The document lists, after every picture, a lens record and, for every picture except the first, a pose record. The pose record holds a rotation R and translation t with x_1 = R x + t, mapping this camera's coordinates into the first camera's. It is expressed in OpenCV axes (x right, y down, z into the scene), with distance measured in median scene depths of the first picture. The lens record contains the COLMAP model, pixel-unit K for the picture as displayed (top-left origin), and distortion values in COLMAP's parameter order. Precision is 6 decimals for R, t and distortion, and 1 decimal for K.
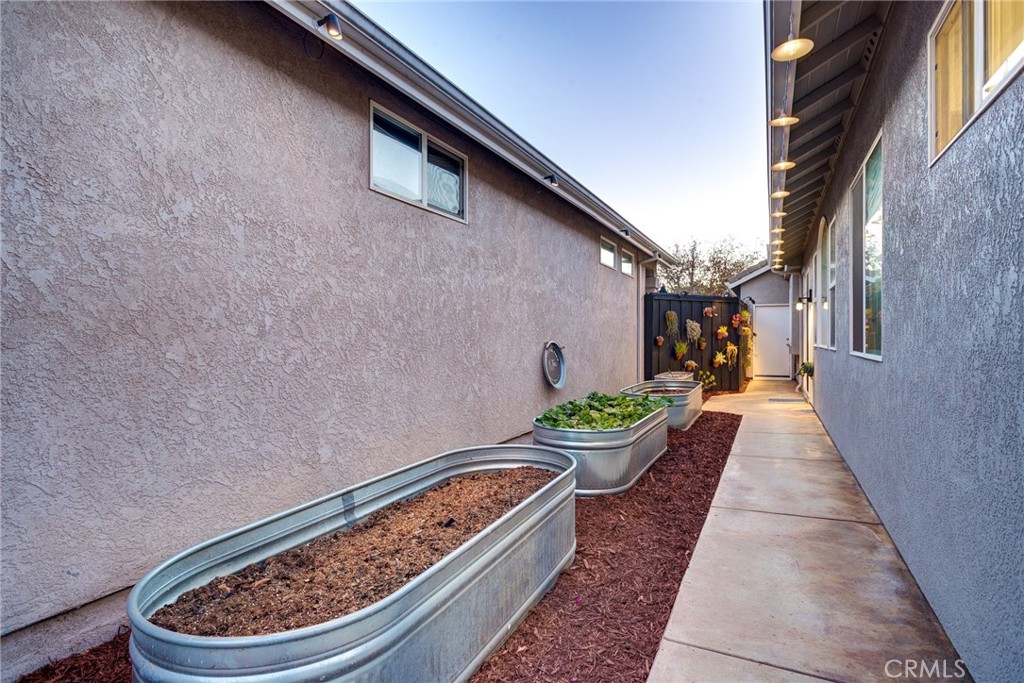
lens RADIAL K [[505.3, 0, 511.1], [0, 505.3, 339.9], [0, 0, 1]] dist [-0.018159, 0.007935]
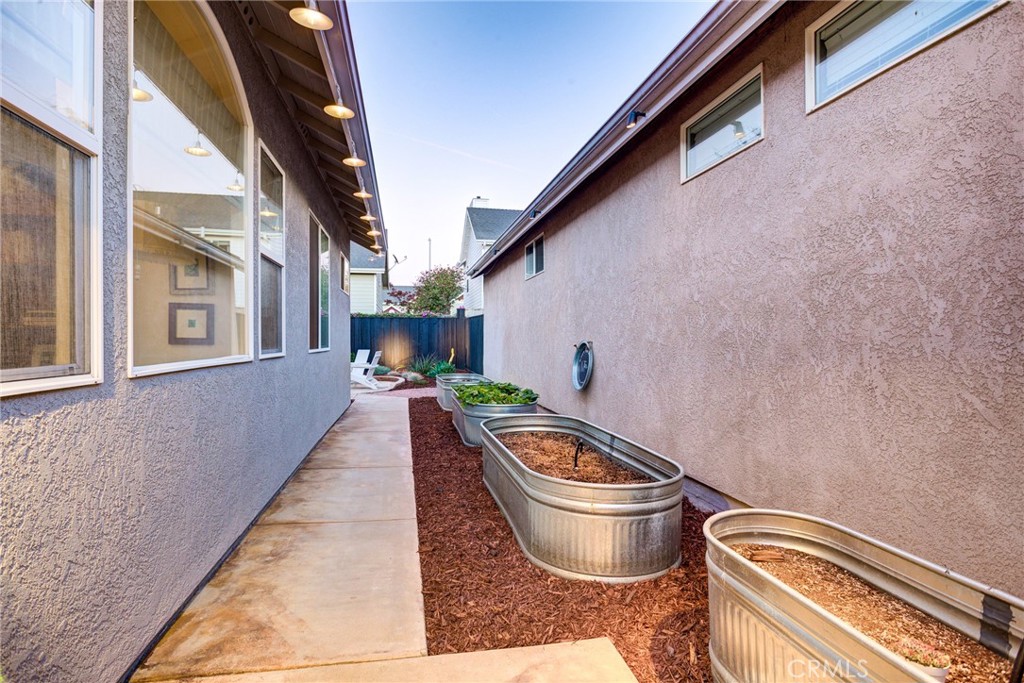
lens RADIAL K [[505.3, 0, 511.1], [0, 505.3, 339.9], [0, 0, 1]] dist [-0.018159, 0.007935]
pose [[-0.774479, 0.008325, -0.632545, 1.605494], [0.009242, 0.999956, 0.001845, 0.013543], [0.632532, -0.004417, -0.774522, 3.810858]]
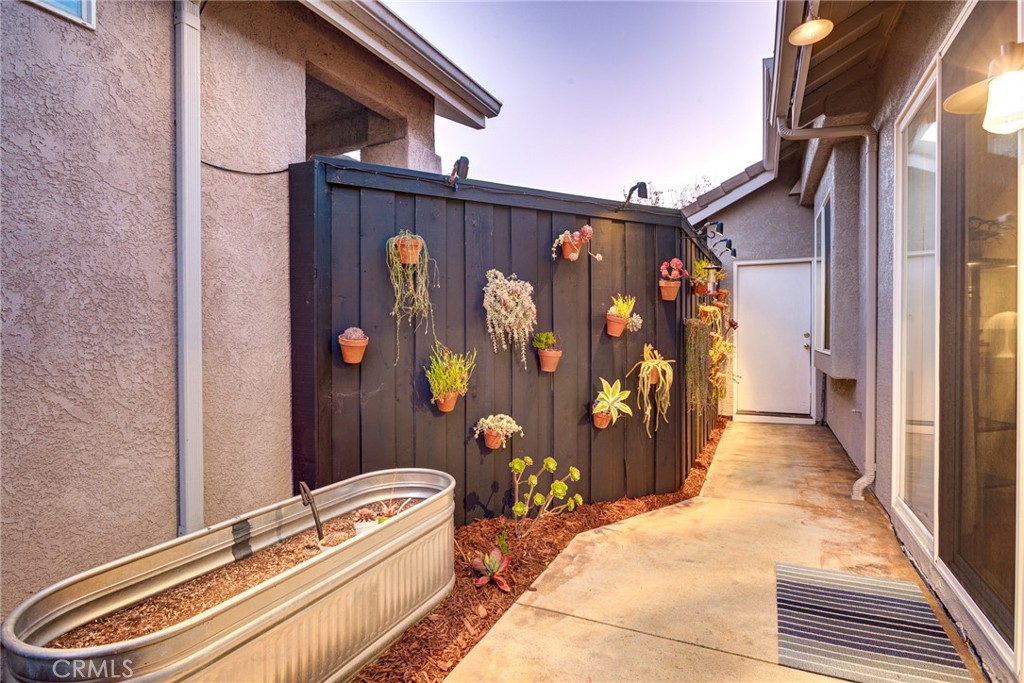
lens RADIAL K [[505.3, 0, 511.1], [0, 505.3, 339.9], [0, 0, 1]] dist [-0.018159, 0.007935]
pose [[0.999910, 0.000653, 0.013370, 0.340759], [-0.000888, 0.999845, 0.017576, -0.005527], [-0.013356, -0.017587, 0.999756, 0.679088]]
